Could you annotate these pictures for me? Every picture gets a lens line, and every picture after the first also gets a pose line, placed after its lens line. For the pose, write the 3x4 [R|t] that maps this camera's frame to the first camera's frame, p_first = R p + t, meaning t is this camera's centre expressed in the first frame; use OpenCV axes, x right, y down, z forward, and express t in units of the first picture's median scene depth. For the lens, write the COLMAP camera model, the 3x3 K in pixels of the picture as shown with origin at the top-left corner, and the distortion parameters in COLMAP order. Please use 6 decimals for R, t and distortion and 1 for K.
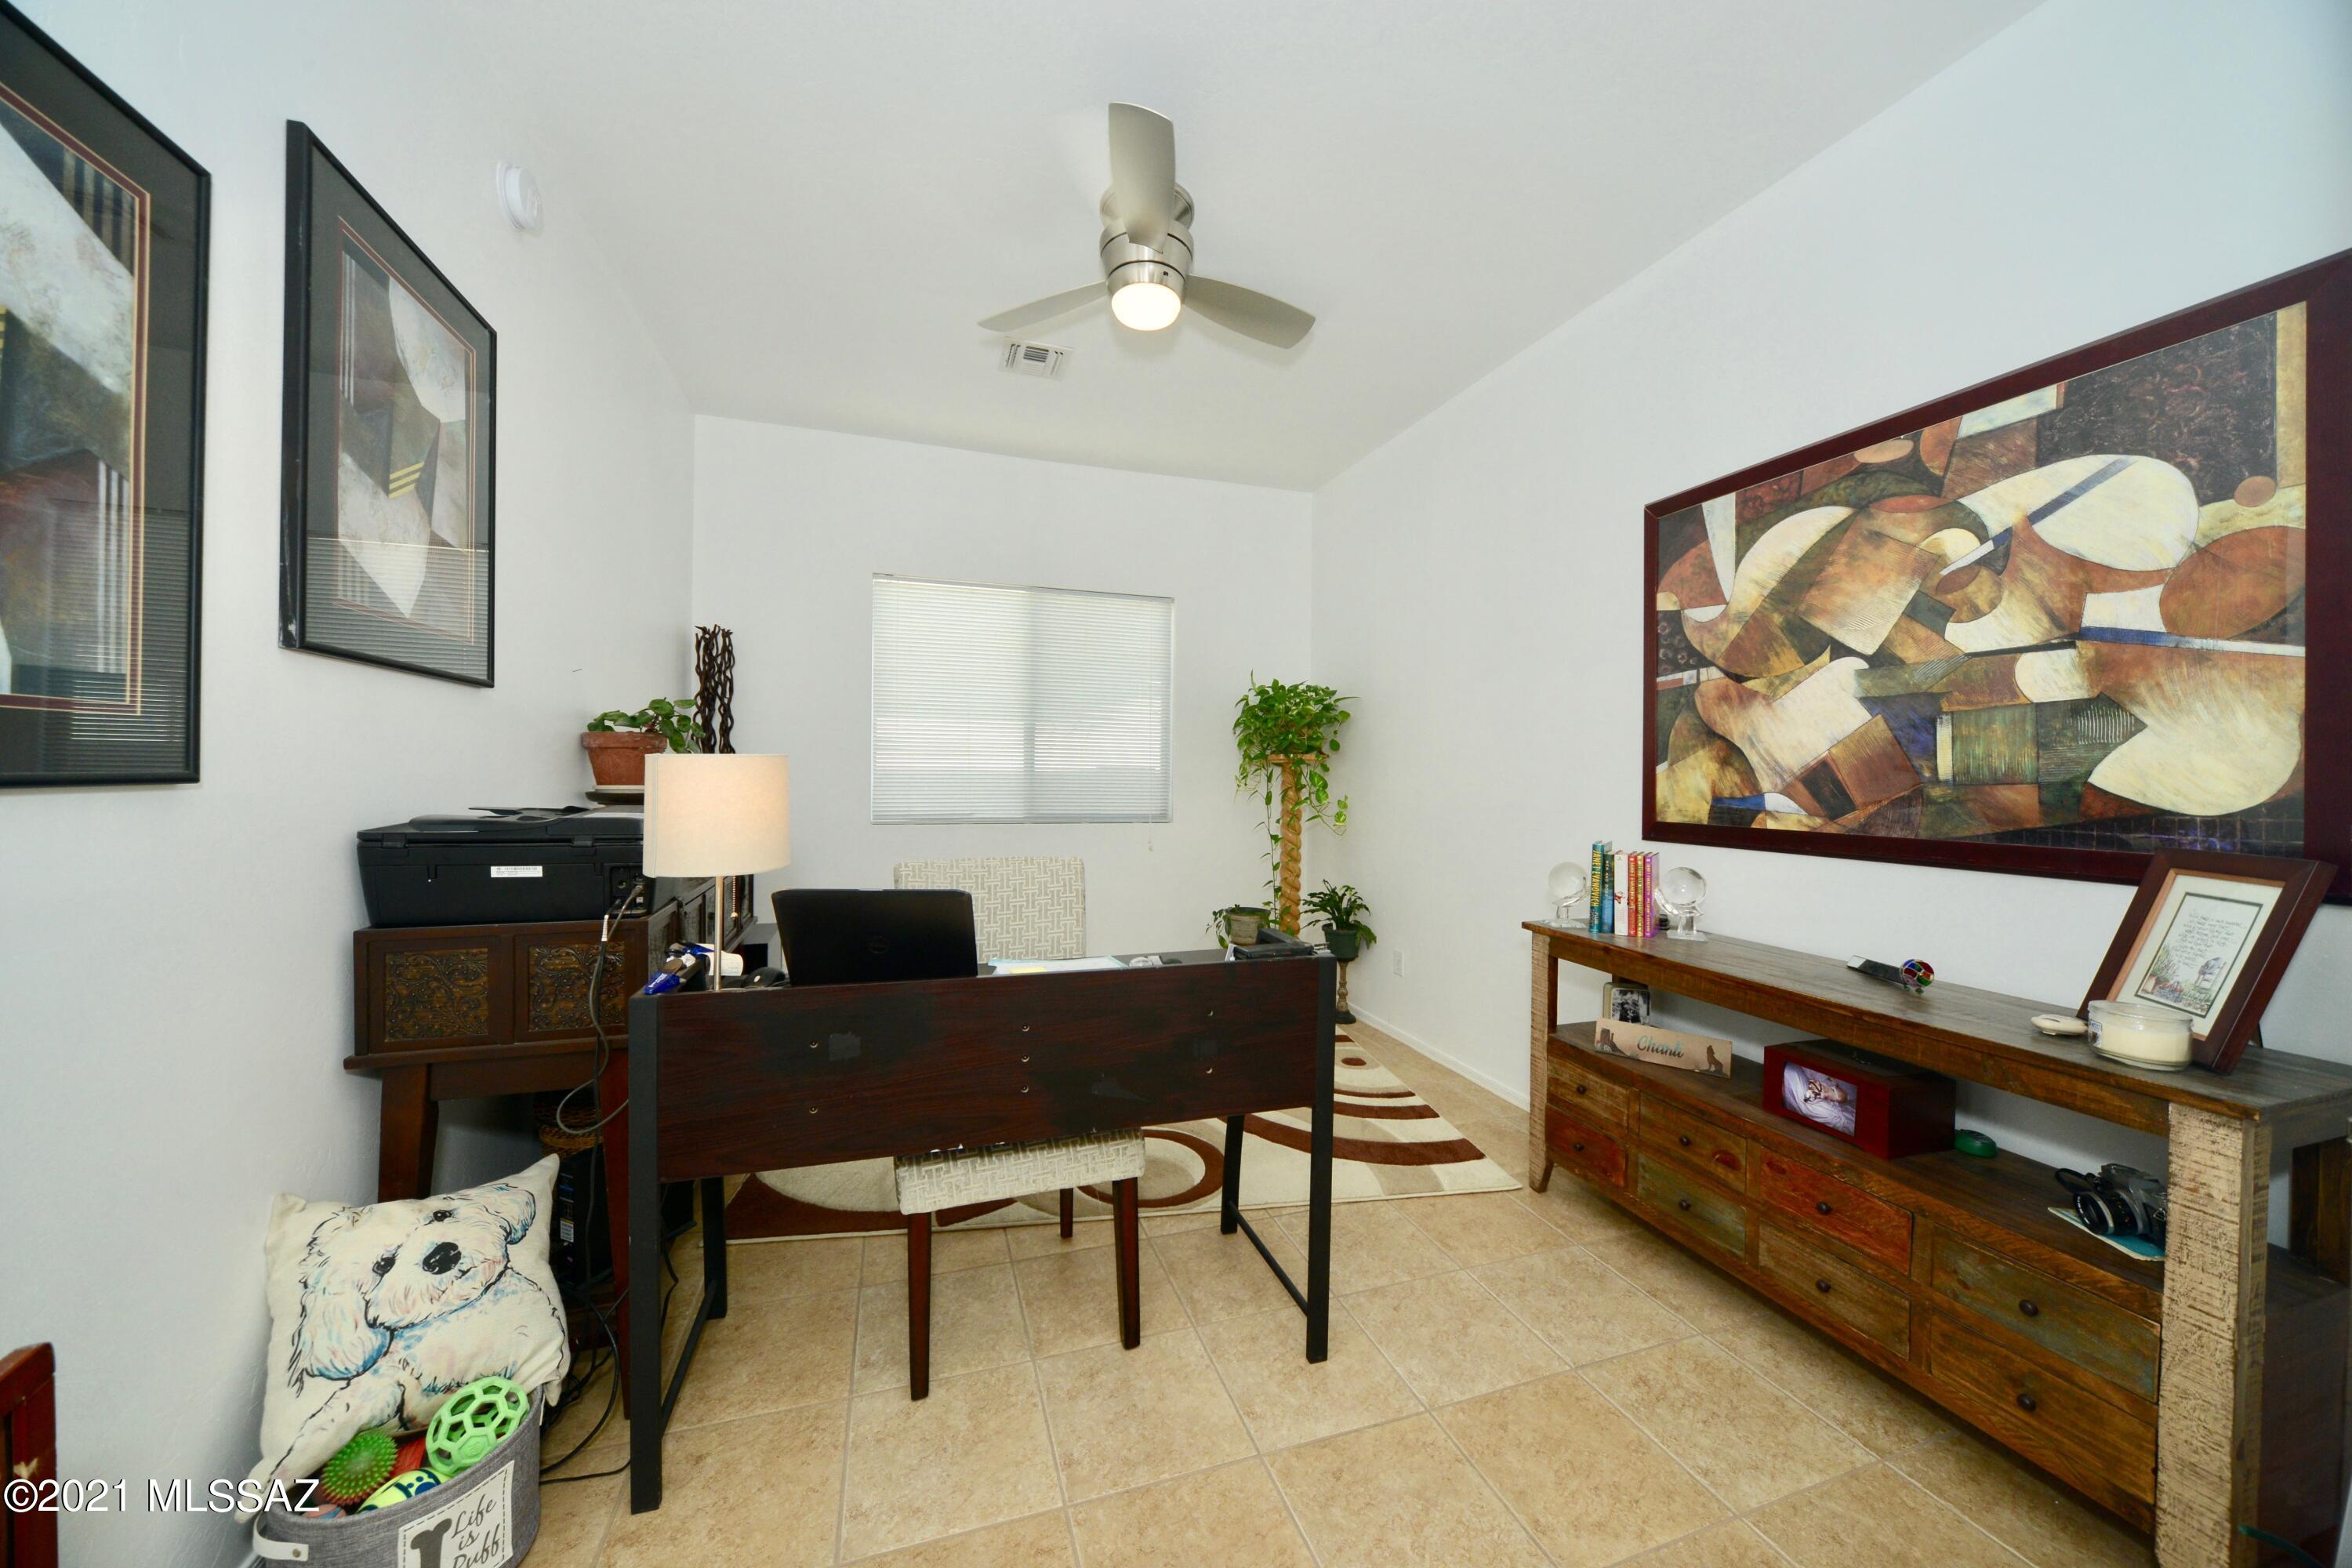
lens RADIAL K [[810.2, 0, 1173.3], [0, 810.2, 778.6], [0, 0, 1]] dist [-0.013050, 0.000799]
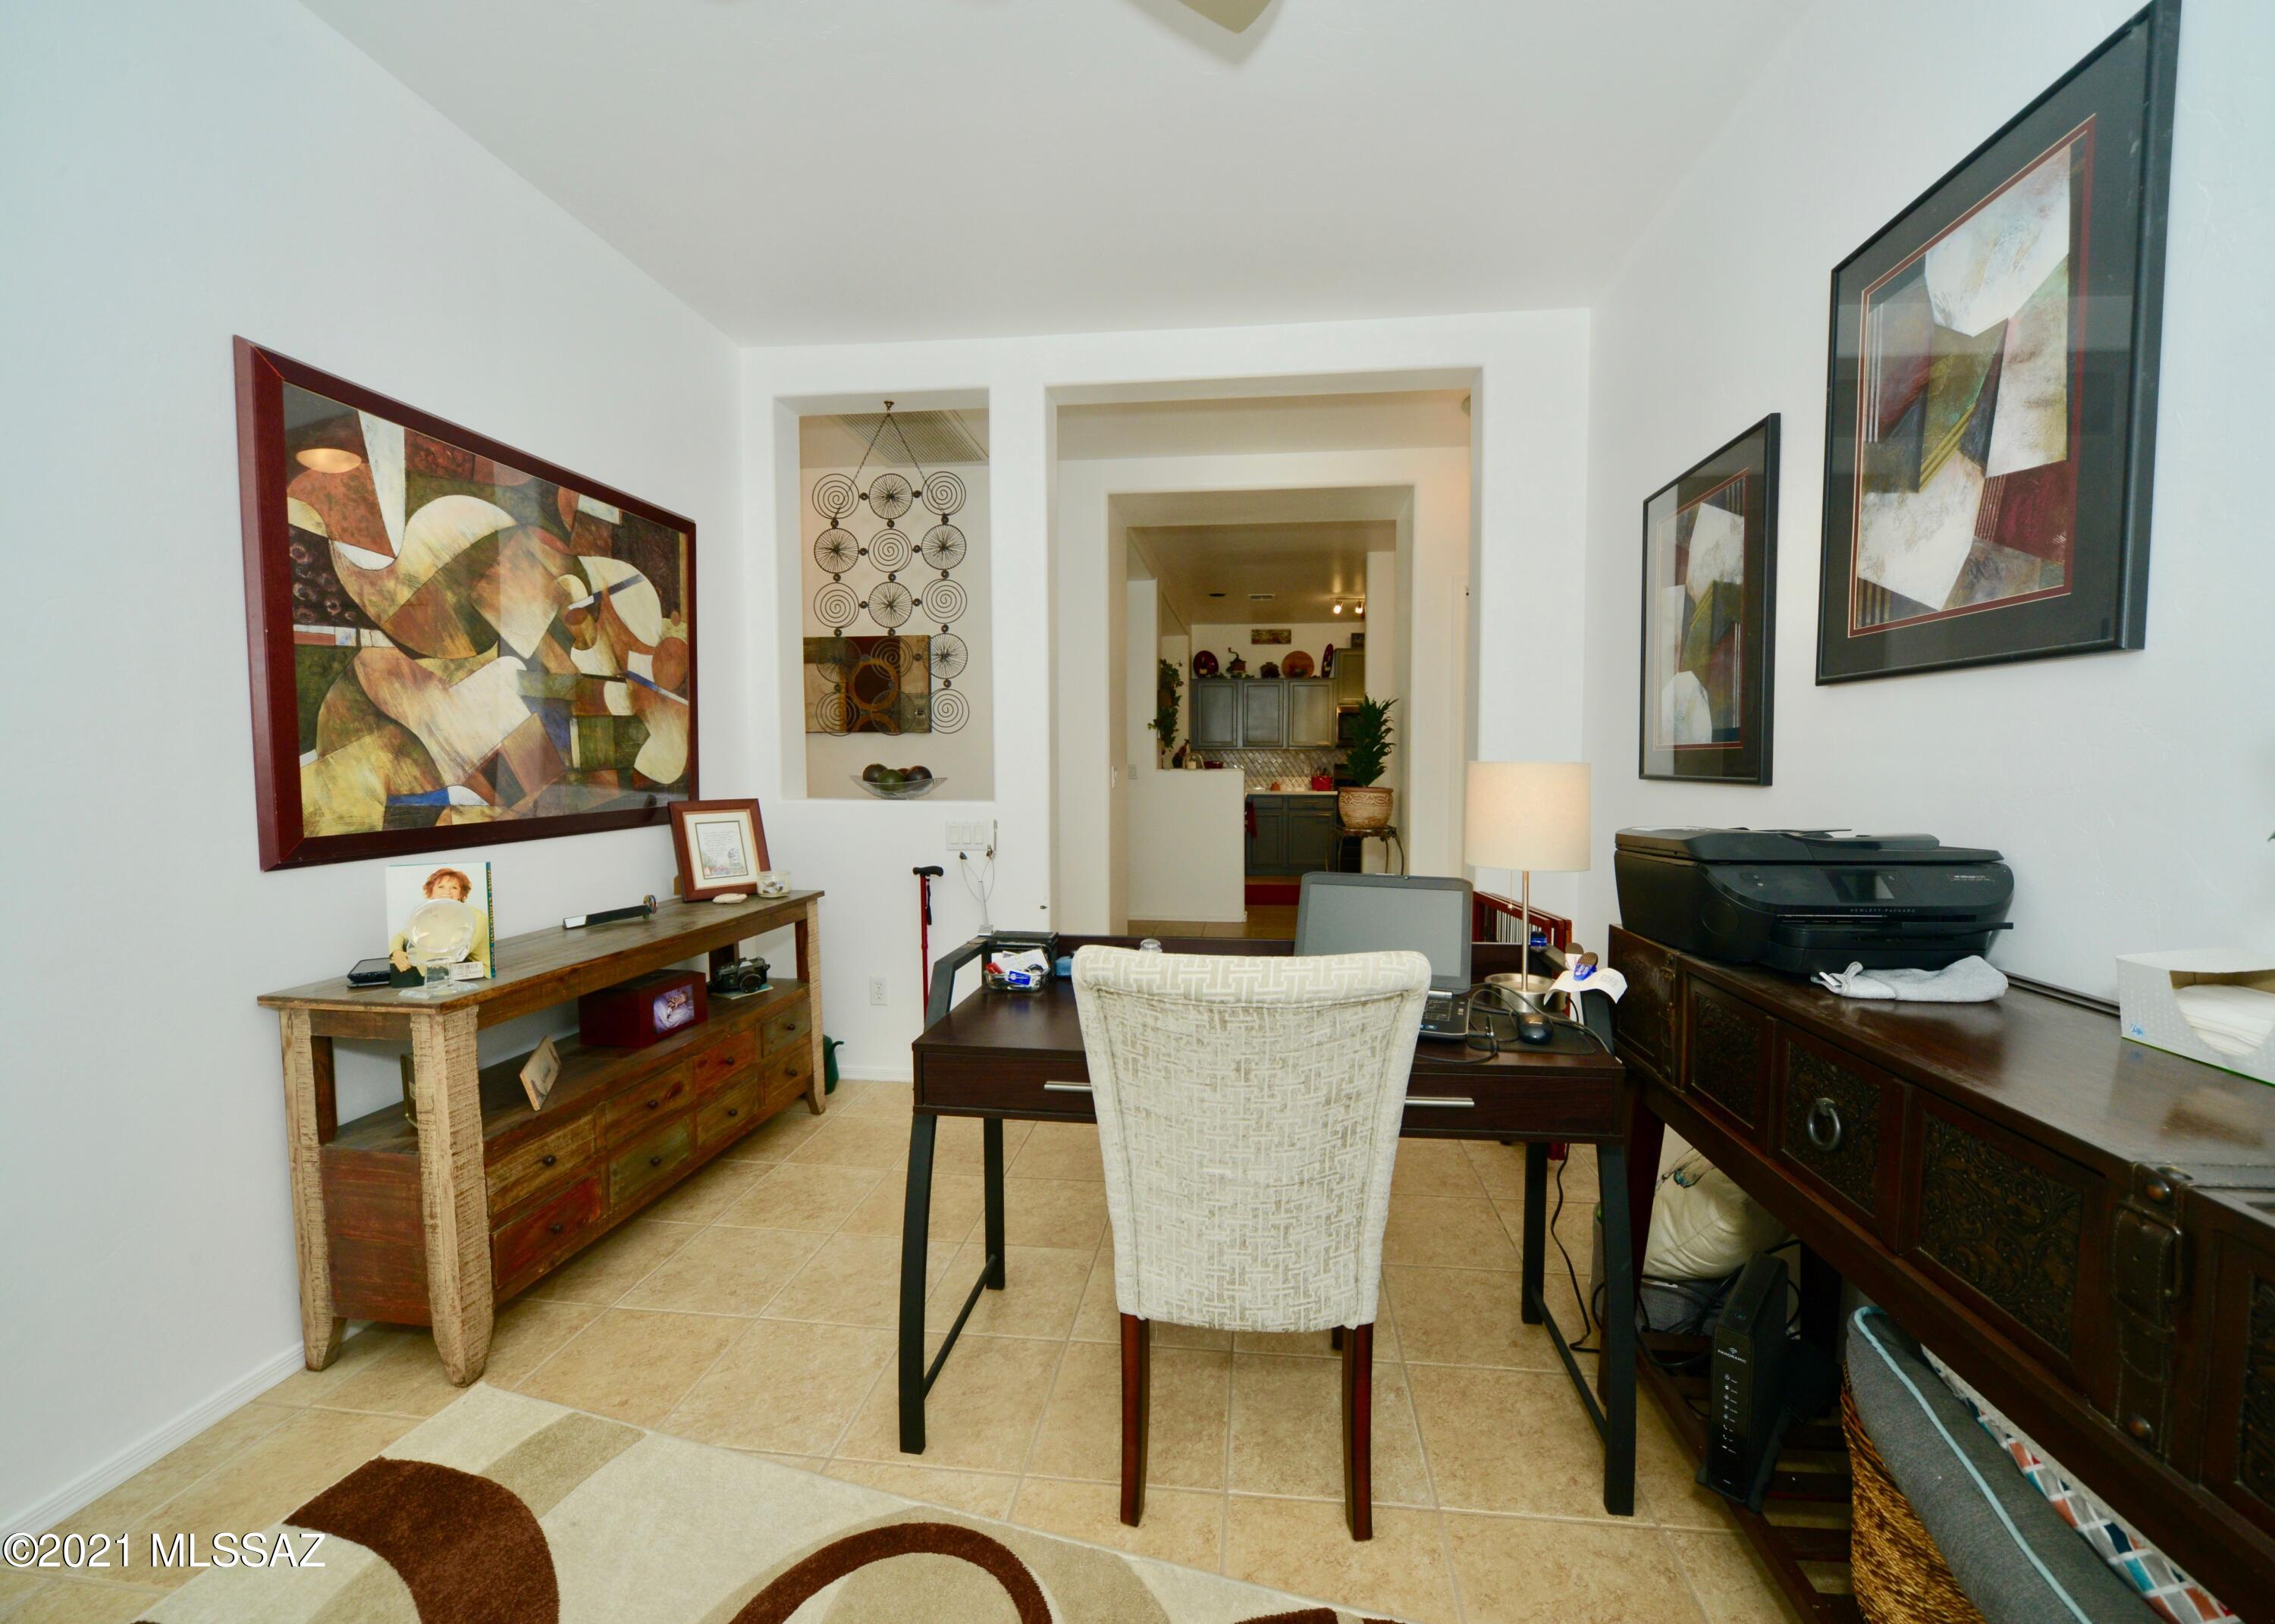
lens RADIAL K [[860.9, 0, 1146.1], [0, 860.9, 806.0], [0, 0, 1]] dist [-0.014006, 0.001064]
pose [[-0.899726, -0.033960, 0.435131, -0.424126], [-0.004376, 0.997620, 0.068811, -0.031706], [-0.436433, 0.060006, -0.897734, 1.615001]]
